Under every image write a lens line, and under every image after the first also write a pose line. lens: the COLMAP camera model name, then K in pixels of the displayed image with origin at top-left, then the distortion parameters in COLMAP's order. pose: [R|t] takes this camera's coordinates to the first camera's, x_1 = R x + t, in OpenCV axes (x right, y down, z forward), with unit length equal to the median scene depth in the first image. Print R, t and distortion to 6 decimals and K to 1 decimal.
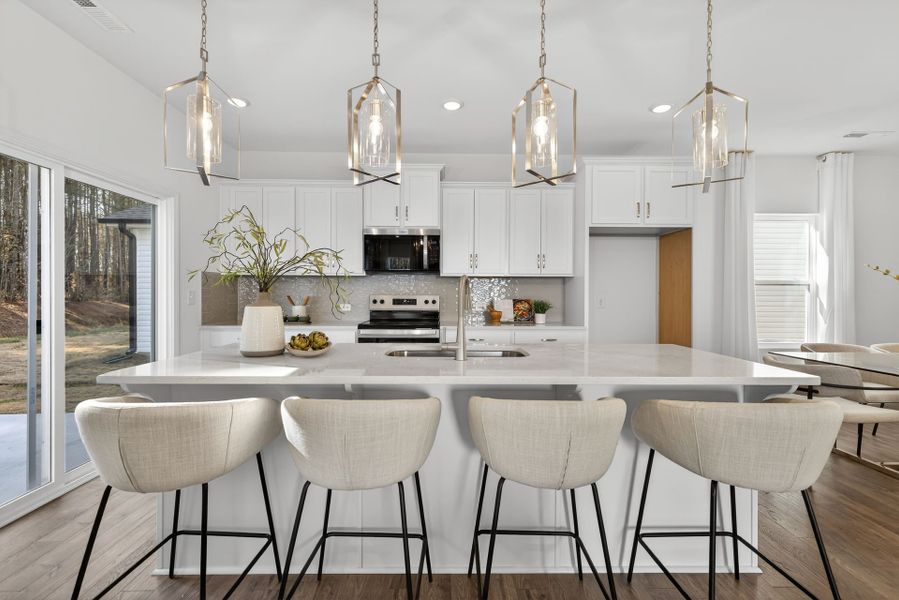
lens RADIAL K [[377.1, 0, 449.3], [0, 377.1, 292.3], [0, 0, 1]] dist [-0.001514, -0.001041]
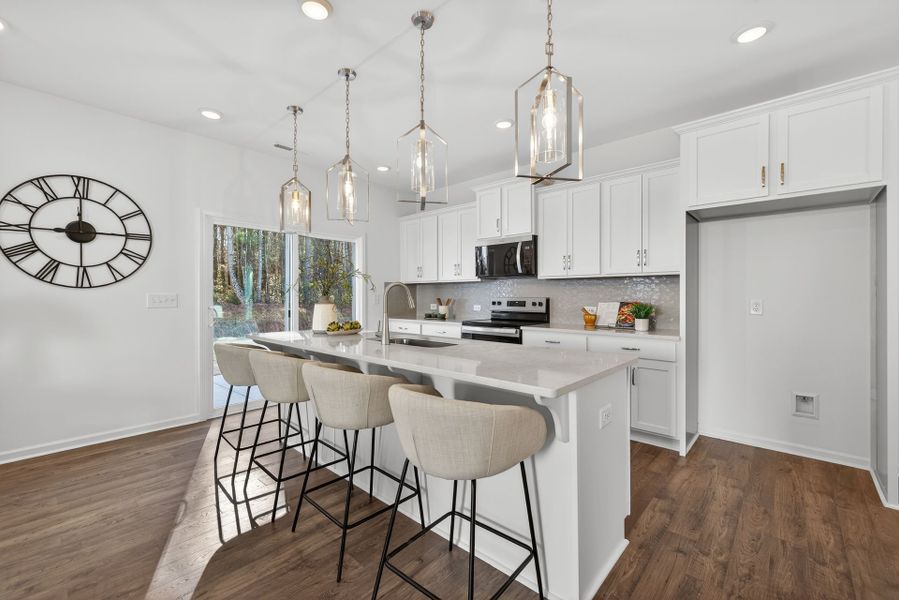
lens RADIAL K [[377.1, 0, 458.9], [0, 377.1, 297.8], [0, 0, 1]] dist [-0.001514, -0.001041]
pose [[0.746727, 0.000635, -0.665130, 0.500074], [0.005449, 0.999960, 0.007073, -0.000063], [0.665108, -0.008906, 0.746694, 0.086219]]
